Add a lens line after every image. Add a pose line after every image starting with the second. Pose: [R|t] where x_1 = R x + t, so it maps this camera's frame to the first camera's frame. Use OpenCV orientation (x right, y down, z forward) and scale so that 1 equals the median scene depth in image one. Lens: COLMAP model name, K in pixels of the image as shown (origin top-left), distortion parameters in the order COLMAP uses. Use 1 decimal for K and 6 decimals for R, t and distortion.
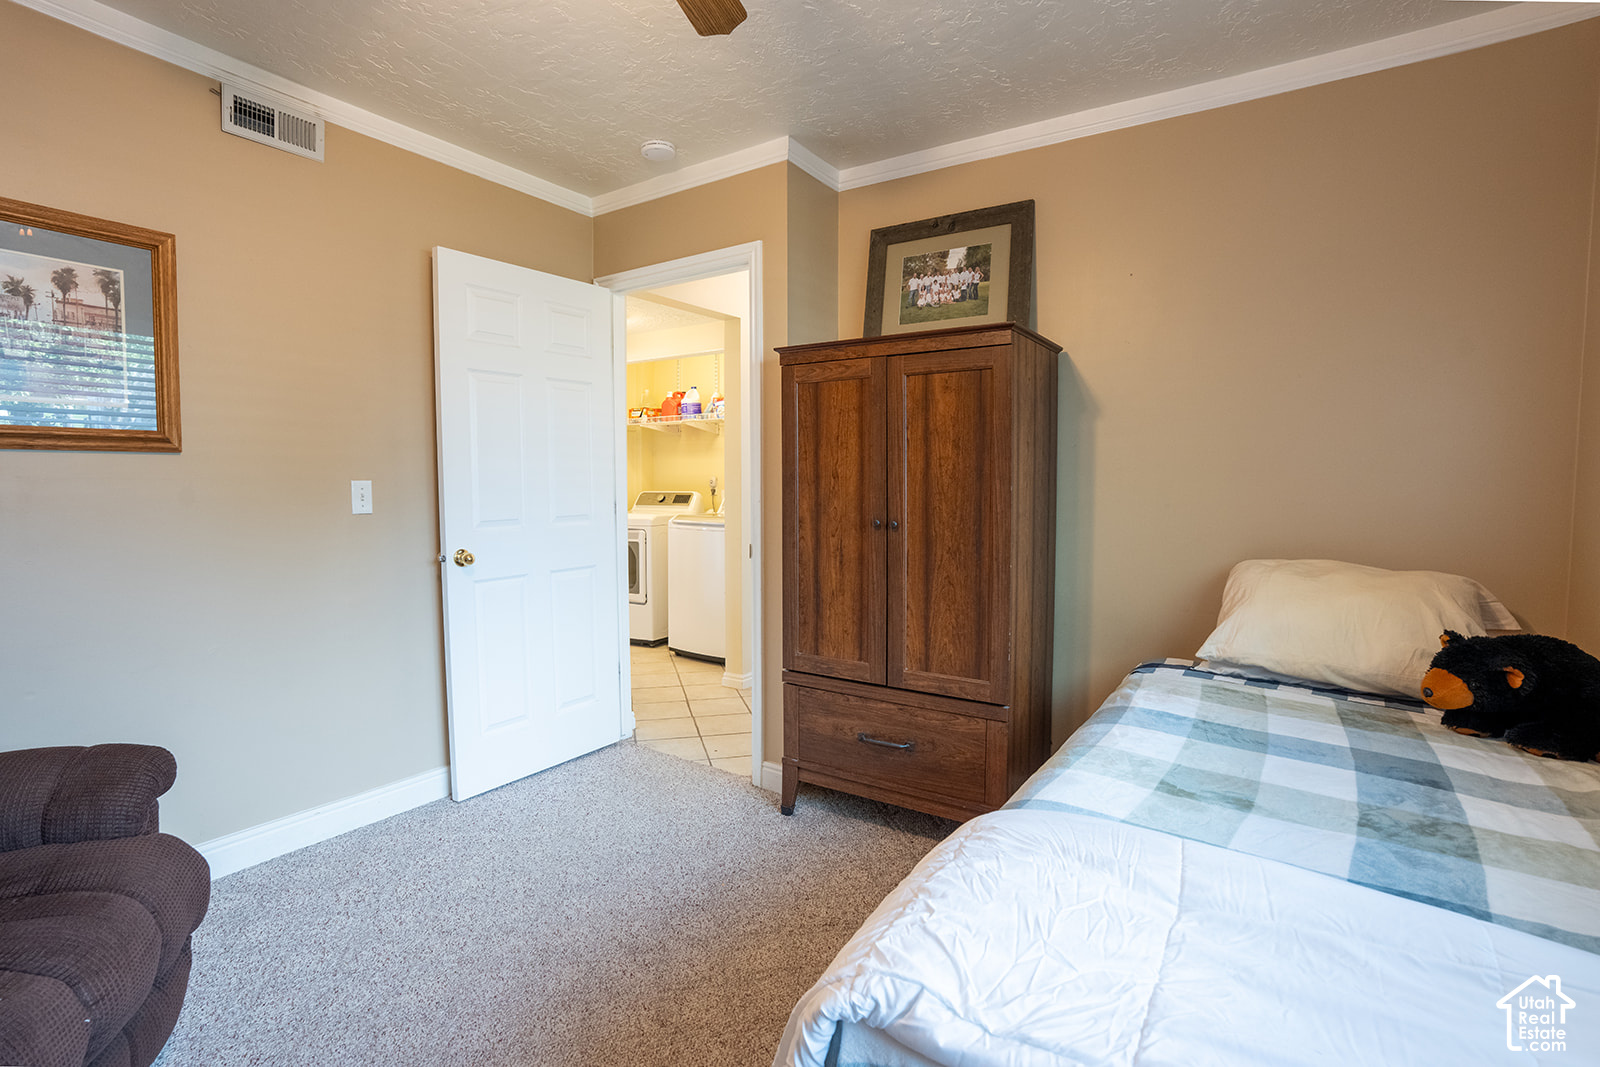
lens RADIAL K [[736.3, 0, 791.2], [0, 736.3, 529.3], [0, 0, 1]] dist [-0.064628, 0.025075]
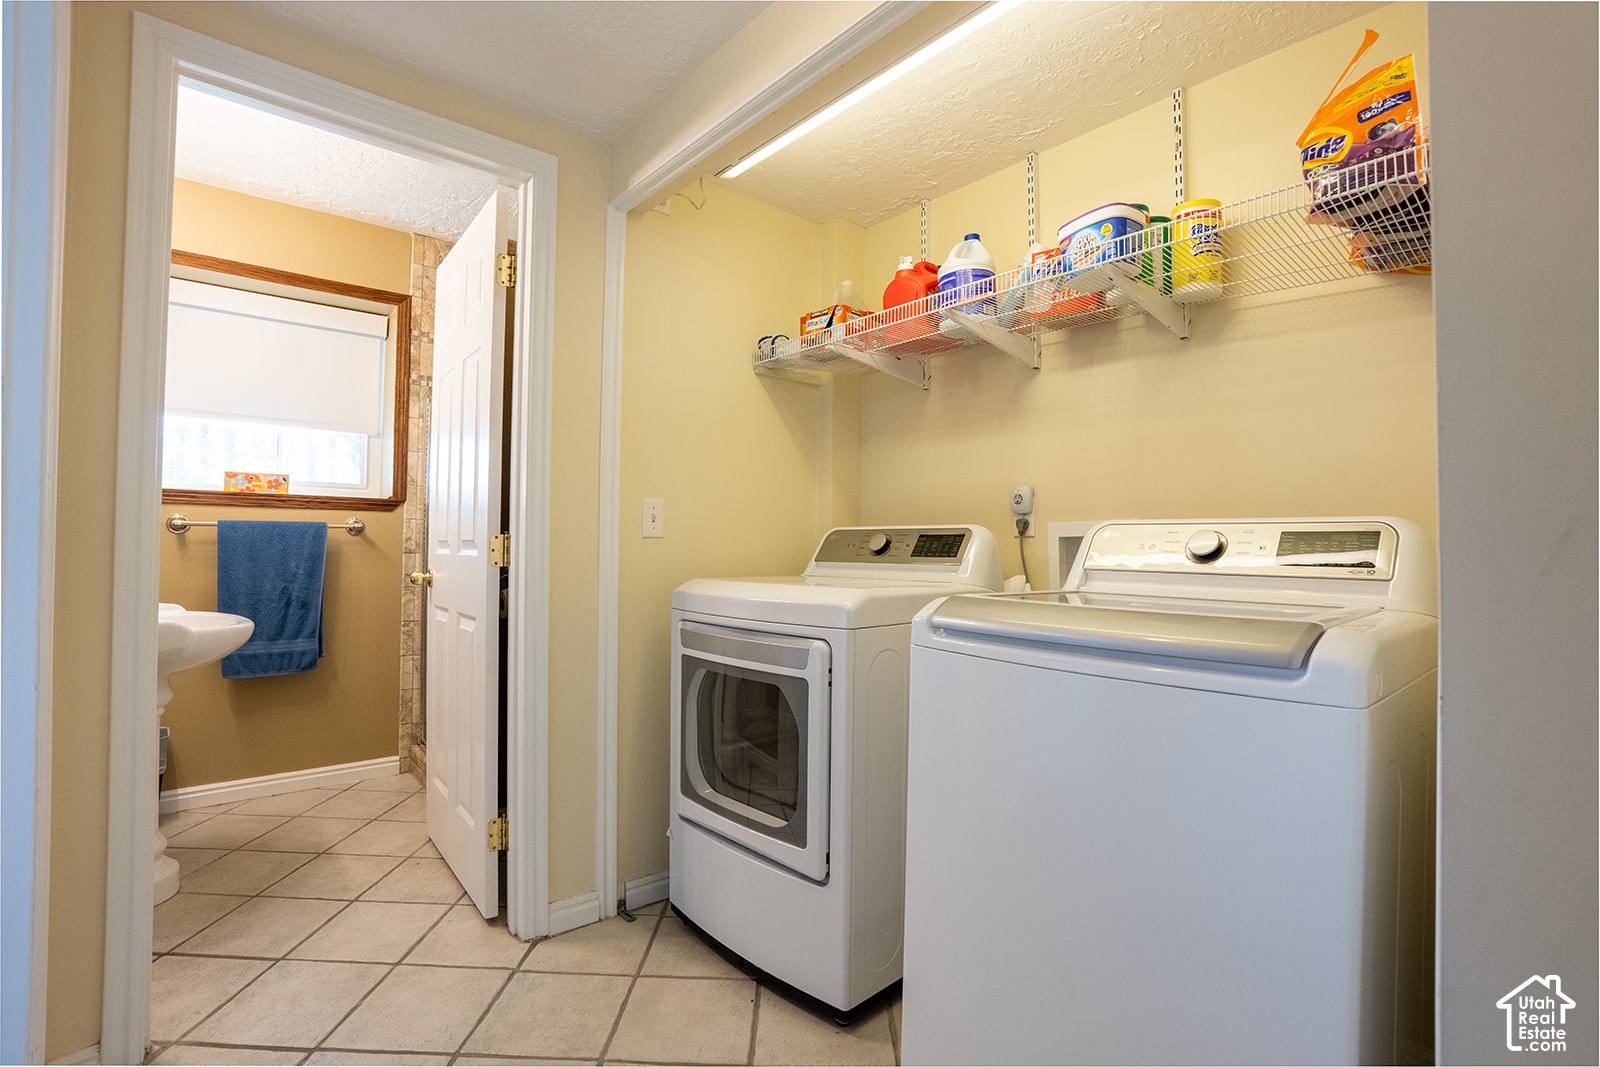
lens RADIAL K [[736.3, 0, 791.2], [0, 736.3, 529.3], [0, 0, 1]] dist [-0.064628, 0.025075]
pose [[0.960702, 0.003141, -0.277563, -0.118489], [-0.025620, 0.996671, -0.077399, -0.020017], [0.276396, 0.081468, 0.957585, 0.641334]]
